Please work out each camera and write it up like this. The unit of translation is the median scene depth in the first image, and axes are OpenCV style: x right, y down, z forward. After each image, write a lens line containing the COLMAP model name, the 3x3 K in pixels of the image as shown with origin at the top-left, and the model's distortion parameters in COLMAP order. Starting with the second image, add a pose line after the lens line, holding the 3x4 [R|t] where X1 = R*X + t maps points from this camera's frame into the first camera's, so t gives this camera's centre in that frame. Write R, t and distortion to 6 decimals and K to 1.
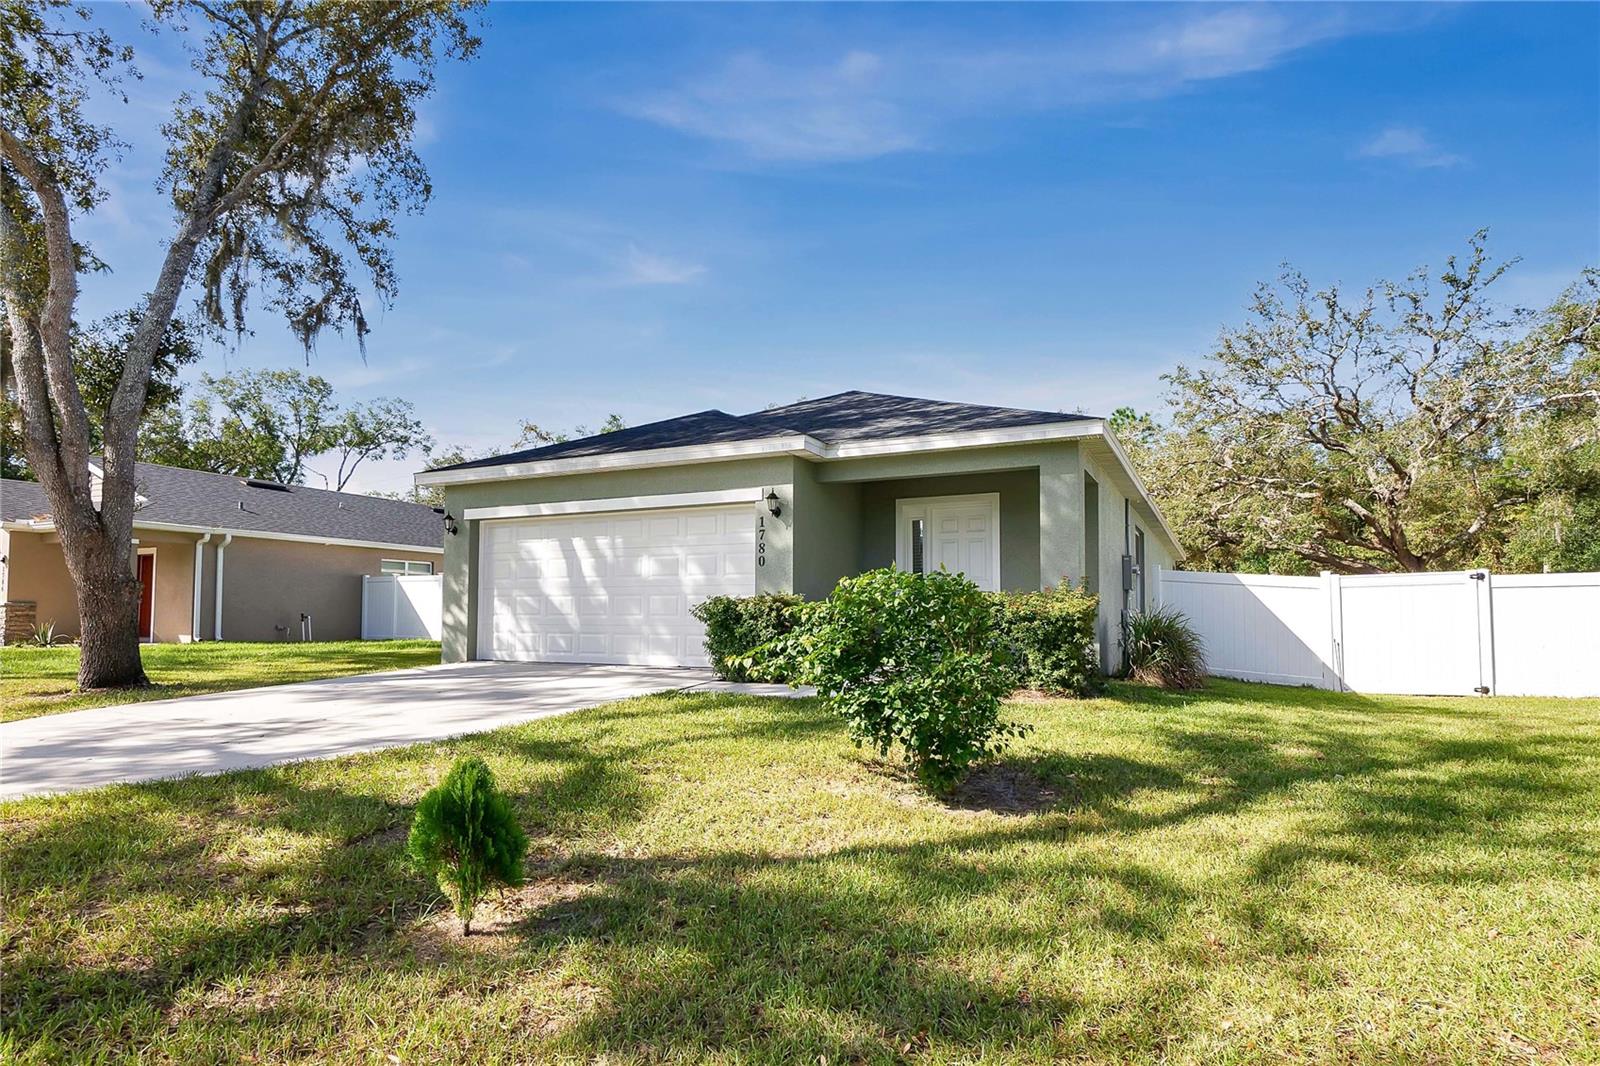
lens RADIAL K [[846.2, 0, 799.9], [0, 846.2, 537.4], [0, 0, 1]] dist [-0.002957, 0.000112]
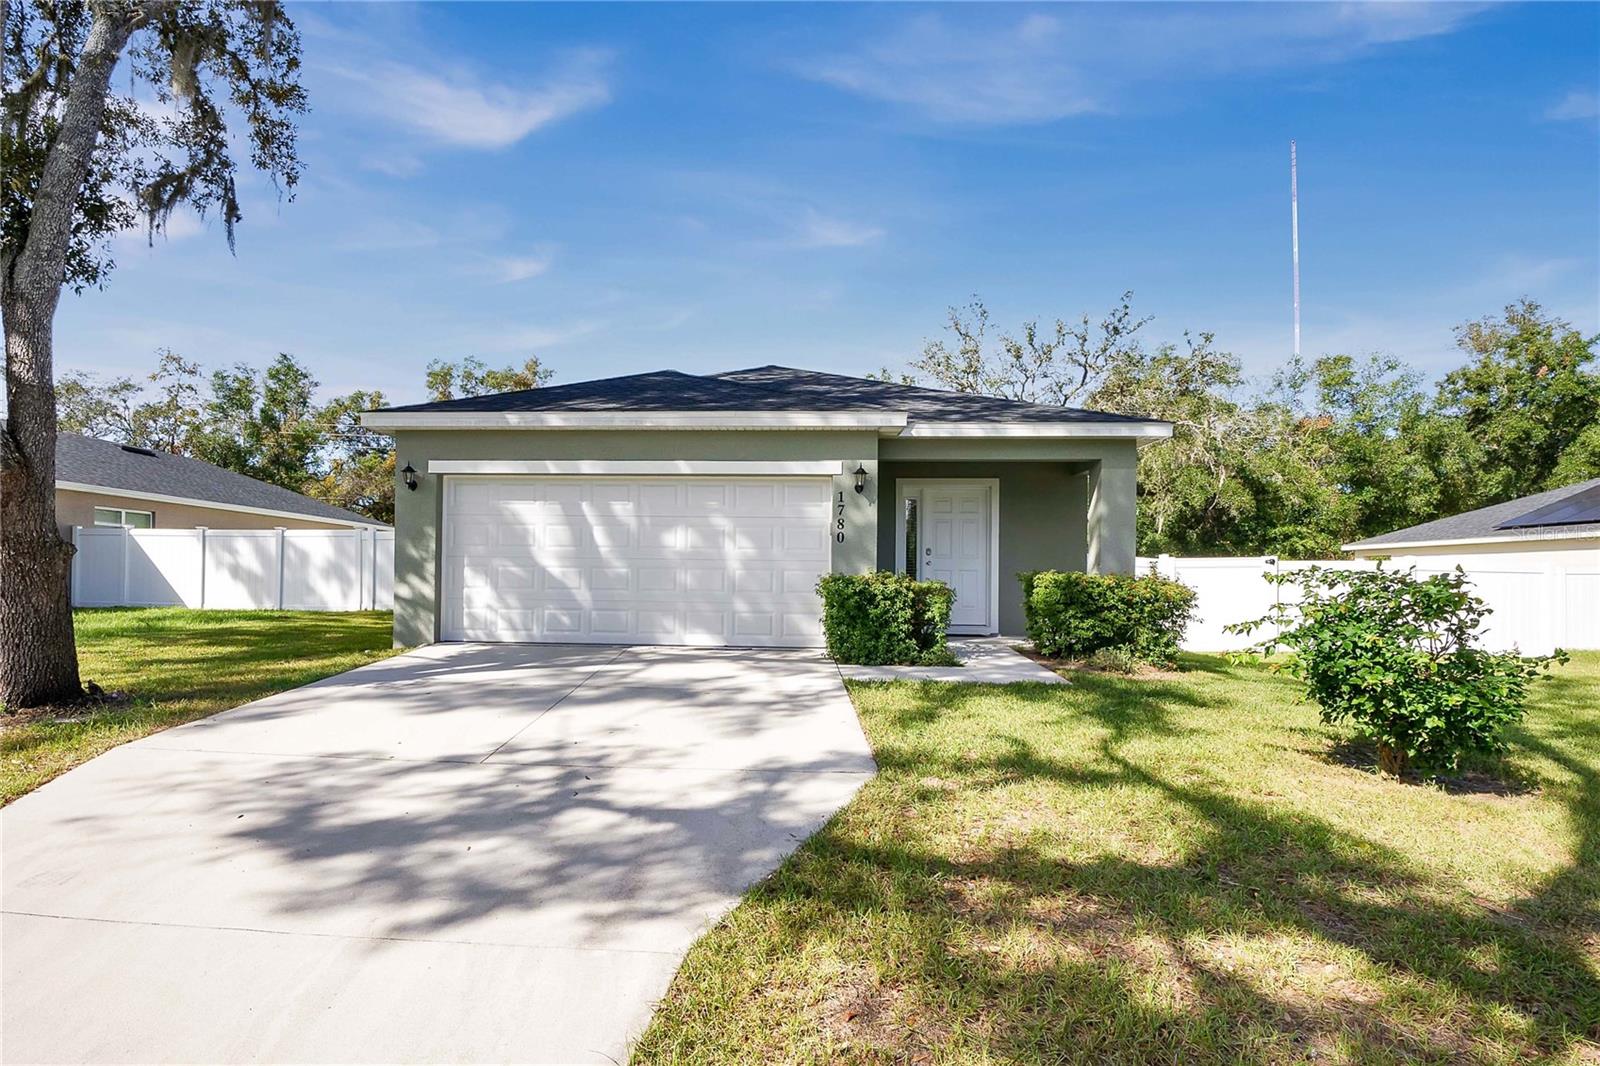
lens RADIAL K [[781.5, 0, 800.1], [0, 781.5, 532.5], [0, 0, 1]] dist [-0.006711, 0.000514]
pose [[0.927877, 0.031425, 0.371559, -0.349553], [-0.045219, 0.998571, 0.028468, -0.000807], [-0.370134, -0.043216, 0.927973, 0.152928]]
